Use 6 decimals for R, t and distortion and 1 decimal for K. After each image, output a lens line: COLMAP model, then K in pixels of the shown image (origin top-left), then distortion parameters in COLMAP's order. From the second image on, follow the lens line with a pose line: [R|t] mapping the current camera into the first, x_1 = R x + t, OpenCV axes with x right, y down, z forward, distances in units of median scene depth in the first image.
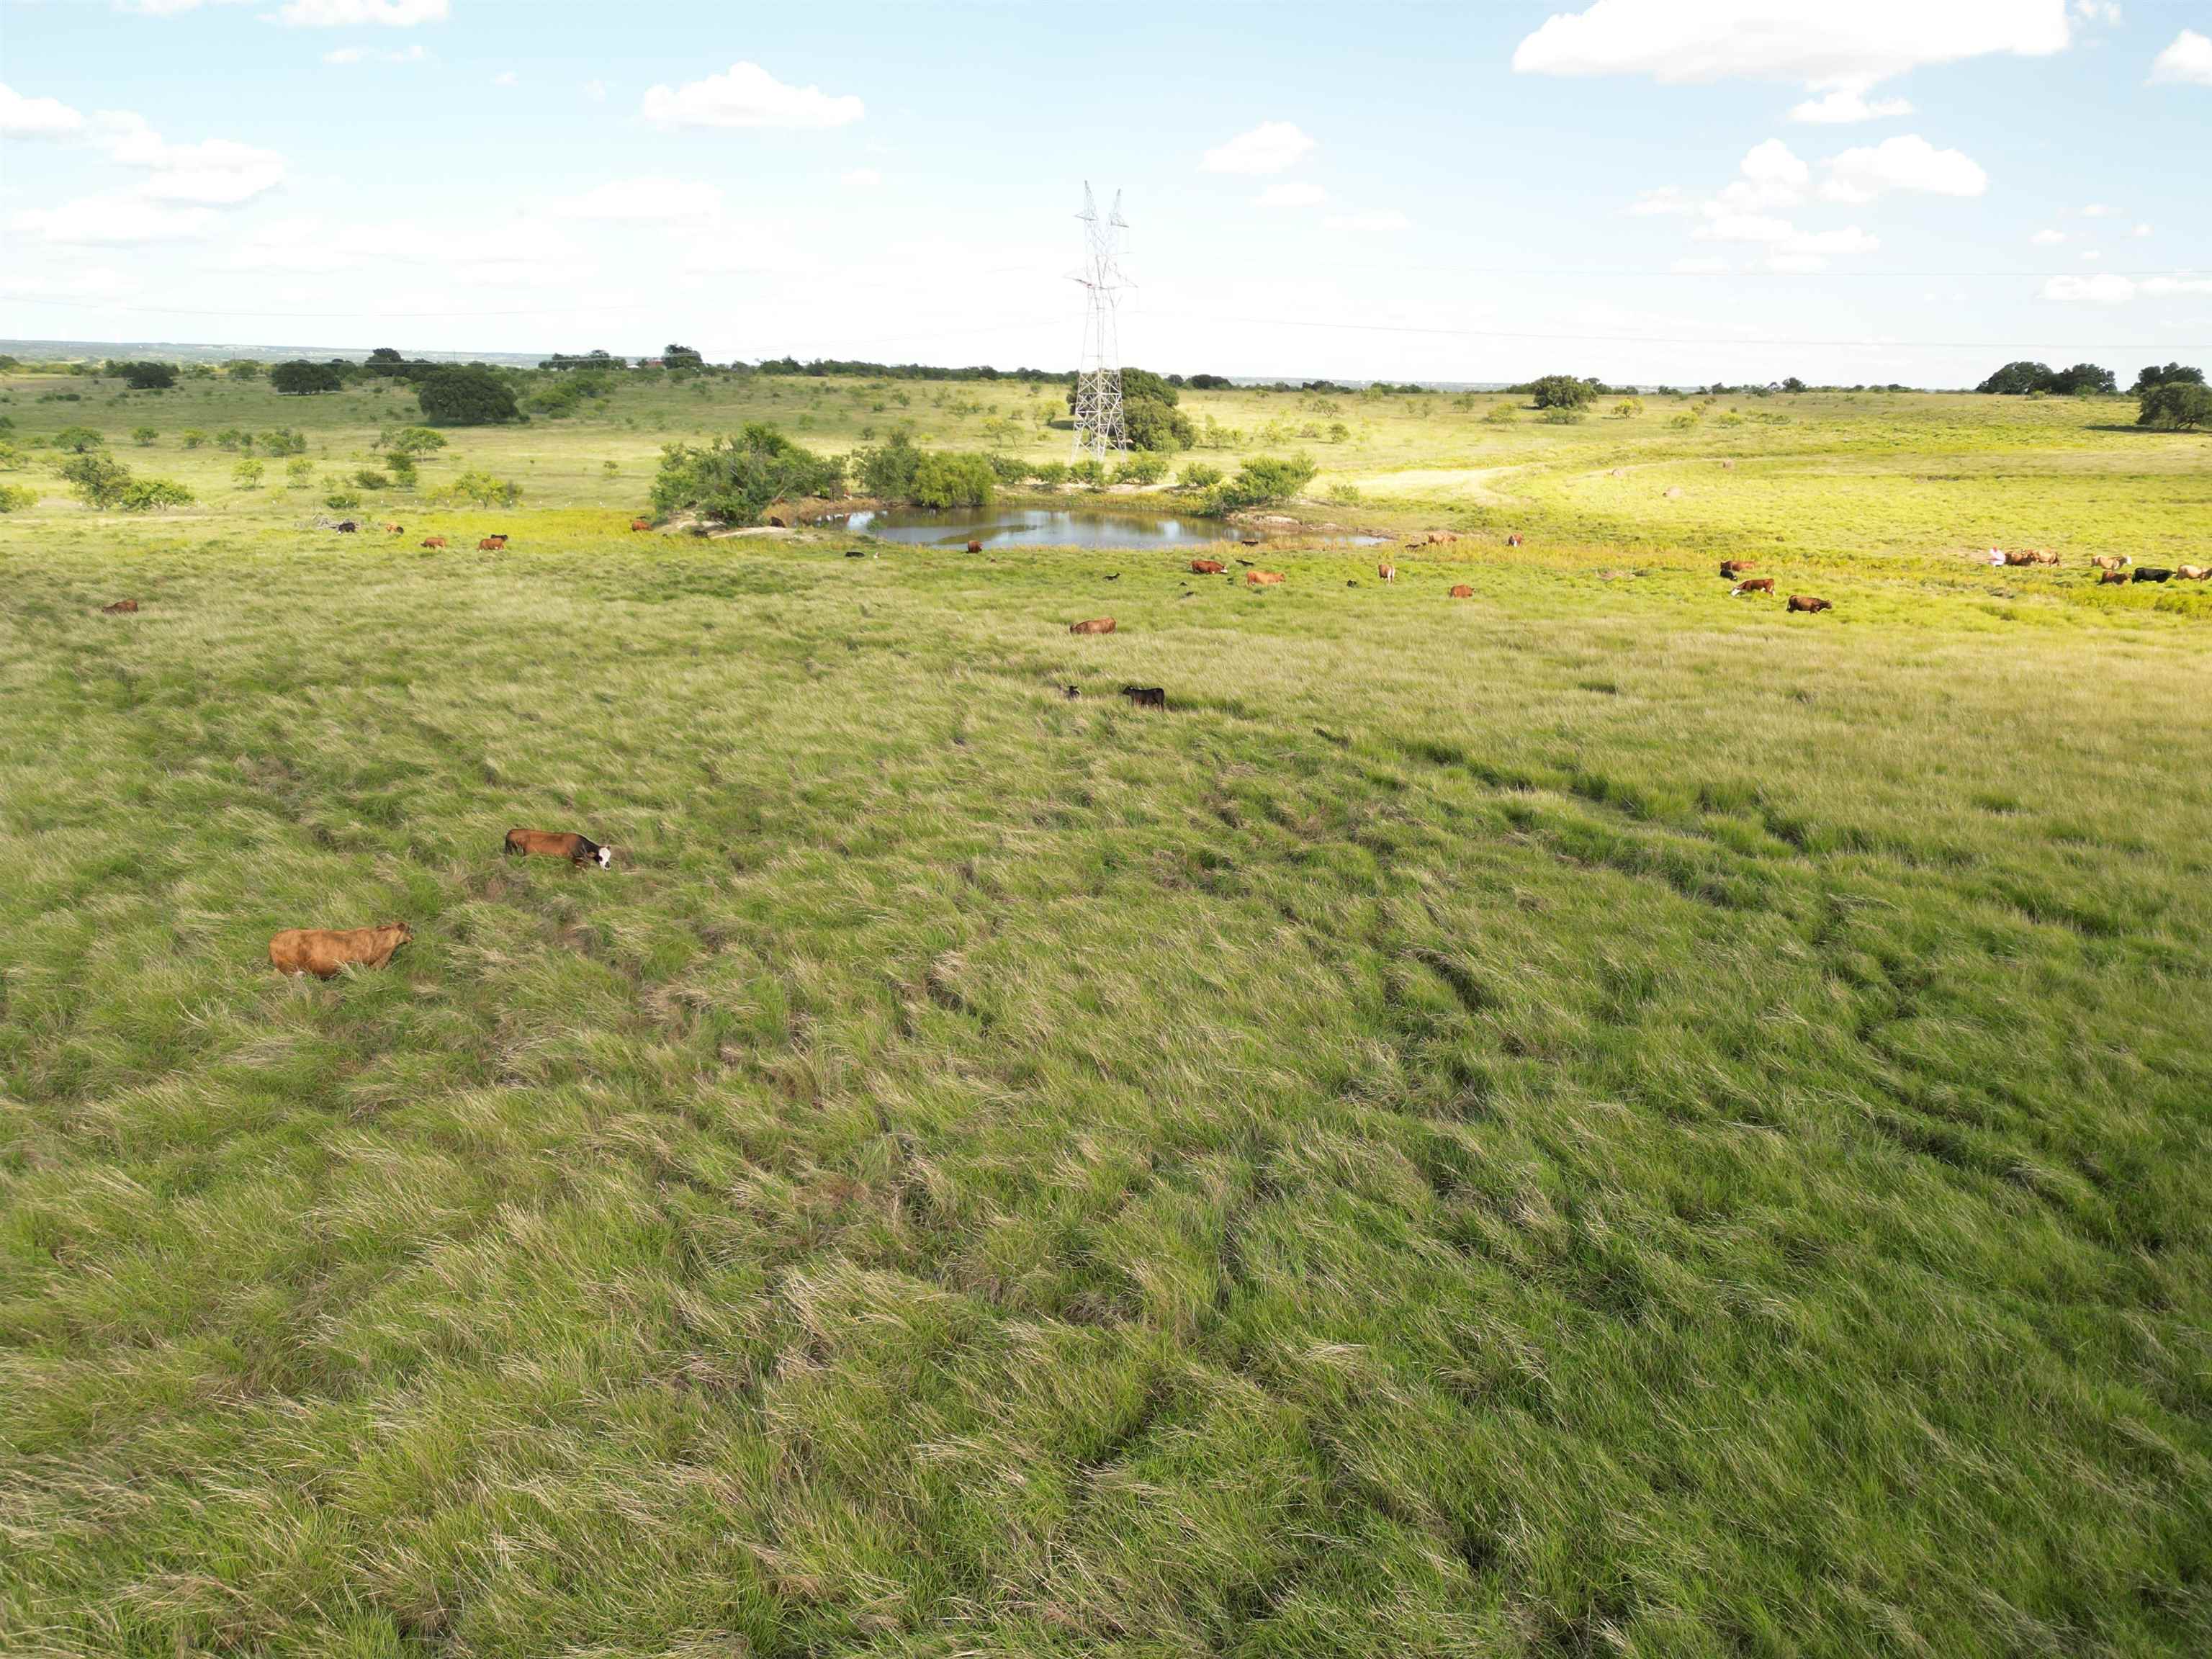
lens RADIAL K [[1555.2, 0, 1102.8], [0, 1555.2, 832.4], [0, 0, 1]] dist [0.057954, -0.043560]
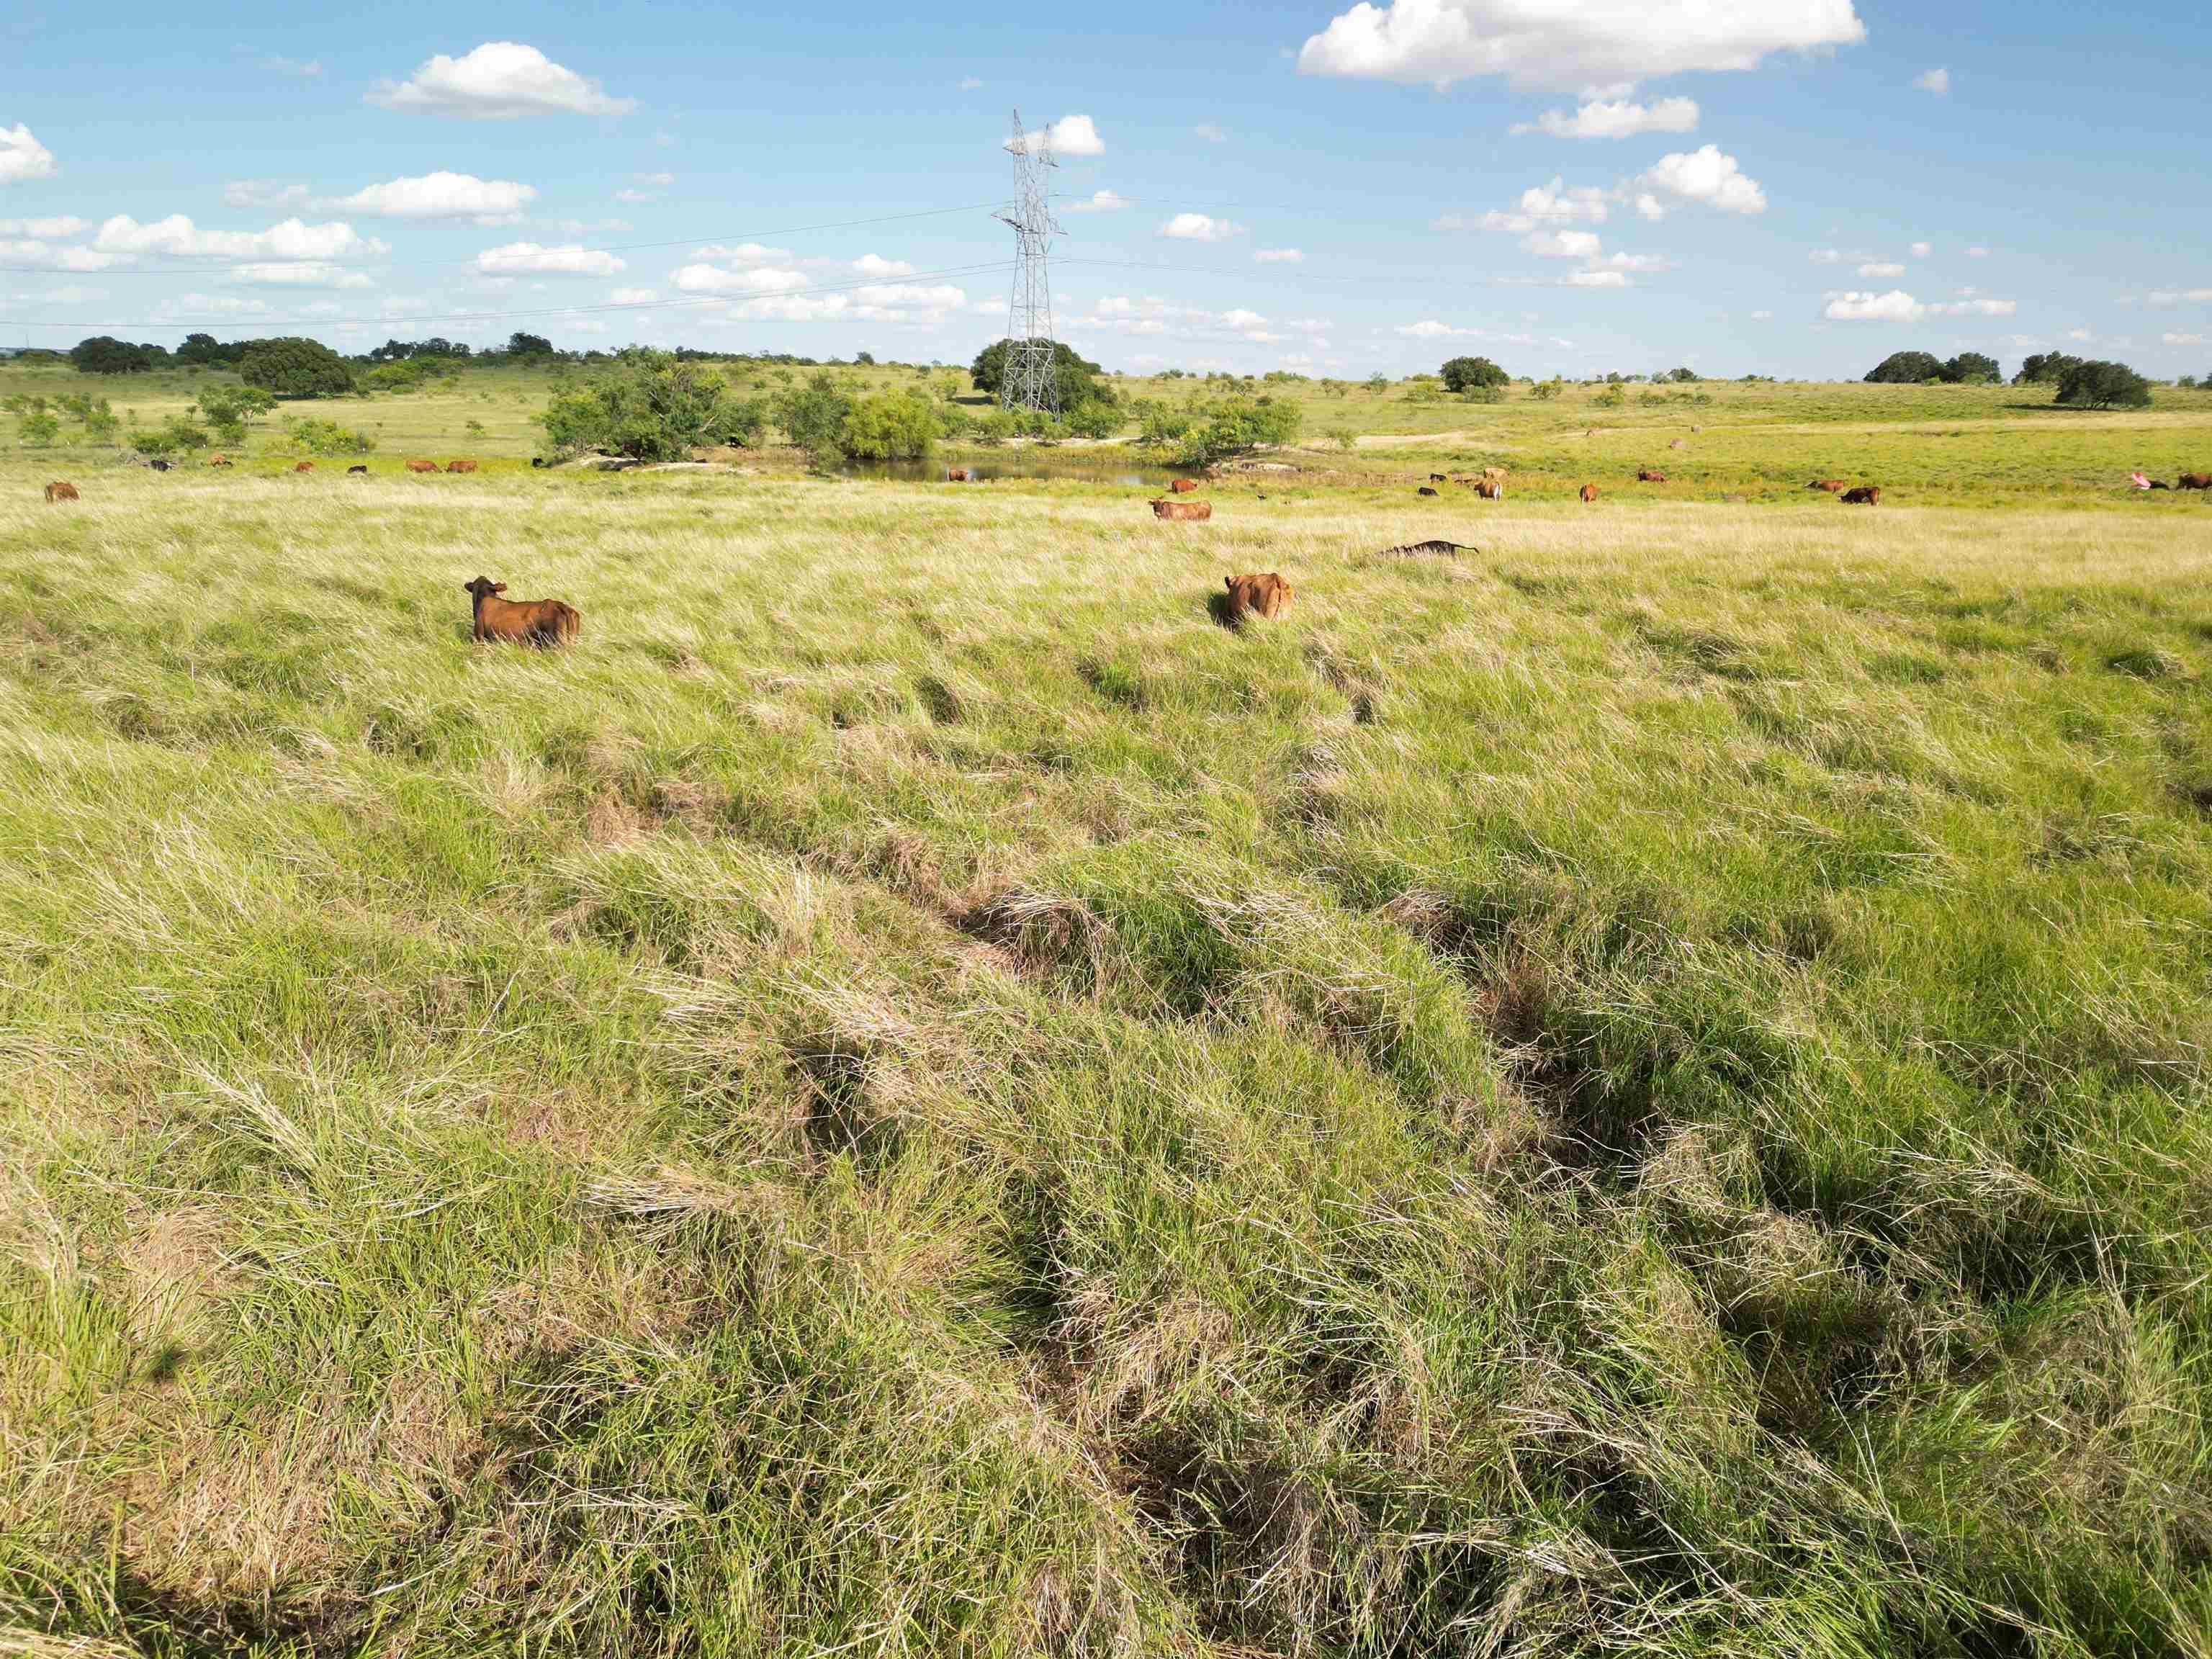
lens RADIAL K [[1555.2, 0, 1104.9], [0, 1555.2, 828.5], [0, 0, 1]] dist [0.057954, -0.043560]
pose [[0.995735, -0.020111, 0.090041, -0.048764], [0.020939, 0.999747, -0.008267, 0.006781], [-0.089852, 0.010117, 0.995904, 0.098566]]
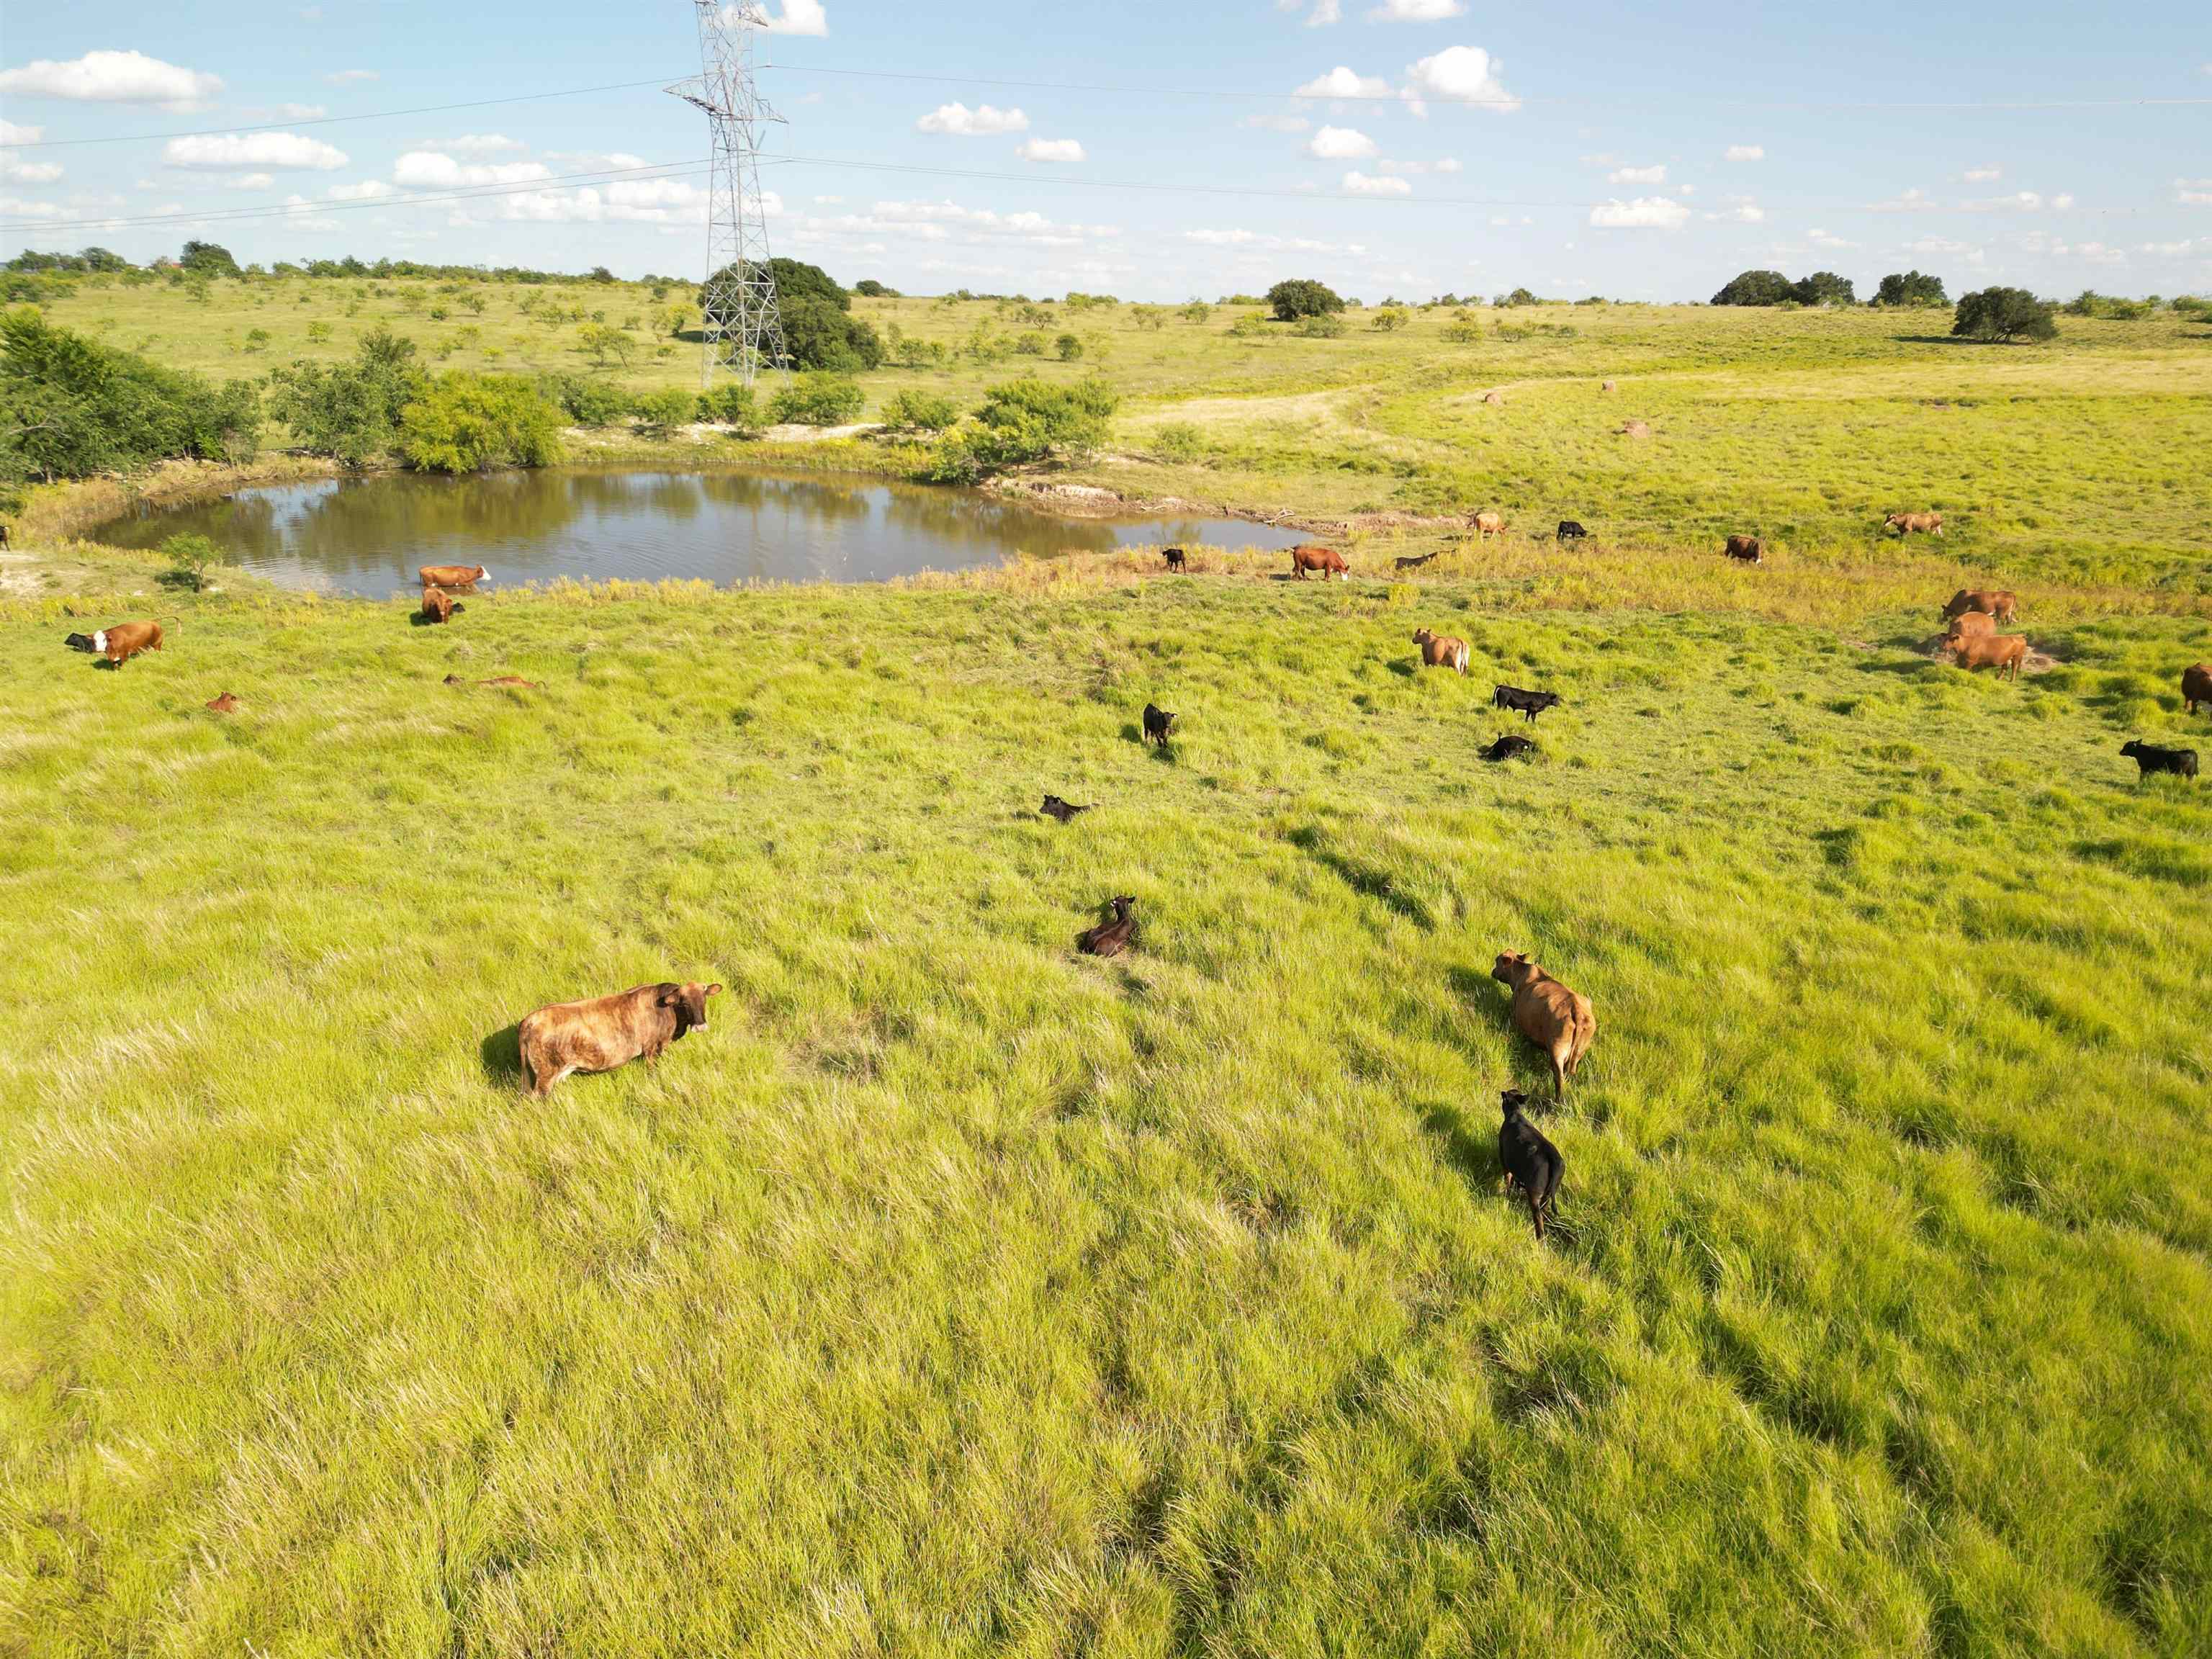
lens RADIAL K [[1555.2, 0, 1109.3], [0, 1555.2, 815.4], [0, 0, 1]] dist [0.057954, -0.043560]
pose [[0.976892, -0.065176, 0.203553, 0.000610], [0.057771, 0.997441, 0.042116, -0.079662], [-0.205777, -0.029383, 0.978158, 0.330798]]
